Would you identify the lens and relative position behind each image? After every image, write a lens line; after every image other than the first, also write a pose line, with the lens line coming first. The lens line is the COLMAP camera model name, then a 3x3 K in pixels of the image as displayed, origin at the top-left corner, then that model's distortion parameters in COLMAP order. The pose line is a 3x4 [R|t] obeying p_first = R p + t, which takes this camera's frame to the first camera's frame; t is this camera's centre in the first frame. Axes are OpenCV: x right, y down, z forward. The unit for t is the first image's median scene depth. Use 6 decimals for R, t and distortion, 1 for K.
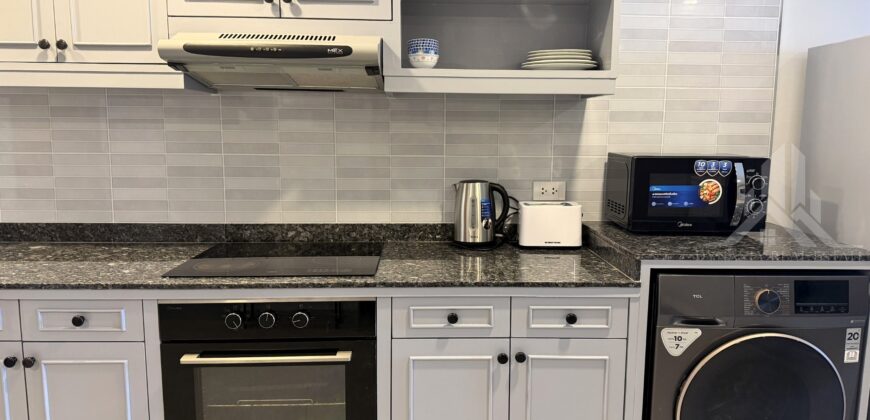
lens RADIAL K [[610.2, 0, 434.4], [0, 610.2, 207.2], [0, 0, 1]] dist [0.058115, -0.069794]
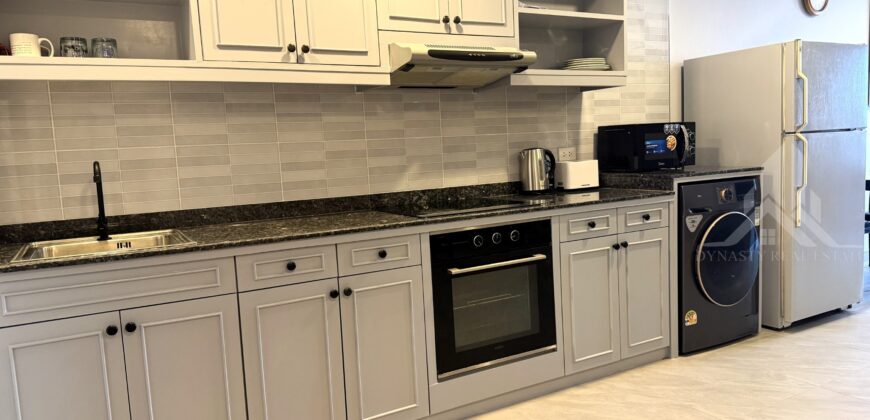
lens RADIAL K [[610.2, 0, 430.0], [0, 610.2, 211.3], [0, 0, 1]] dist [0.058115, -0.069794]
pose [[0.888781, -0.098854, 0.447544, -0.892438], [0.113638, 0.993503, -0.006228, 0.093820], [-0.444021, 0.056394, 0.894240, -0.198089]]
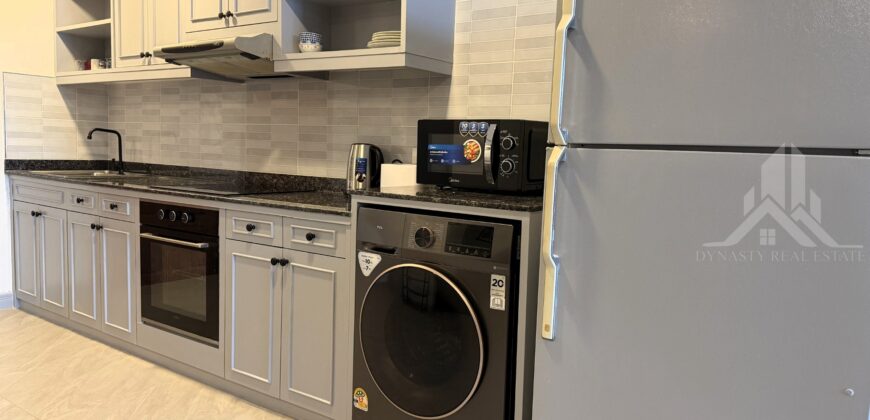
lens RADIAL K [[610.2, 0, 439.5], [0, 610.2, 210.4], [0, 0, 1]] dist [0.058115, -0.069794]
pose [[0.805191, 0.080903, -0.587471, 1.023084], [-0.103836, 0.994580, -0.005351, 0.089721], [0.583854, 0.065309, 0.809227, 0.095143]]
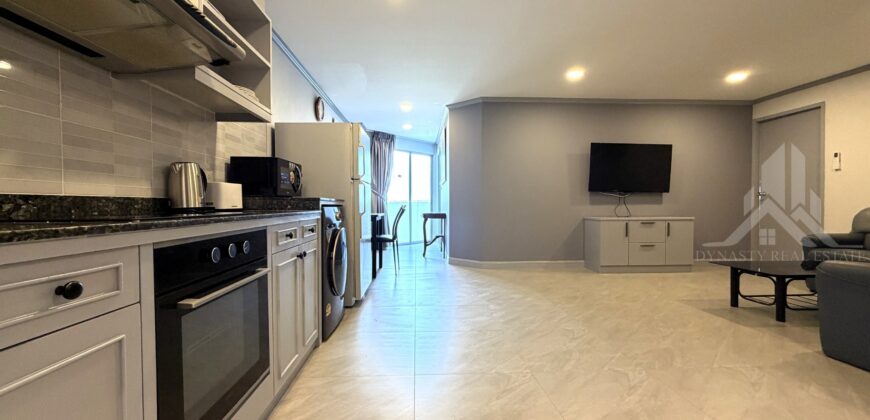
lens RADIAL K [[346.4, 0, 432.8], [0, 346.4, 212.2], [0, 0, 1]] dist [-0.000671, -0.000123]
pose [[-0.019774, -0.028149, 0.999408, -0.771053], [0.128712, 0.991214, 0.030465, 0.119540], [-0.991485, 0.129238, -0.015977, 0.533575]]
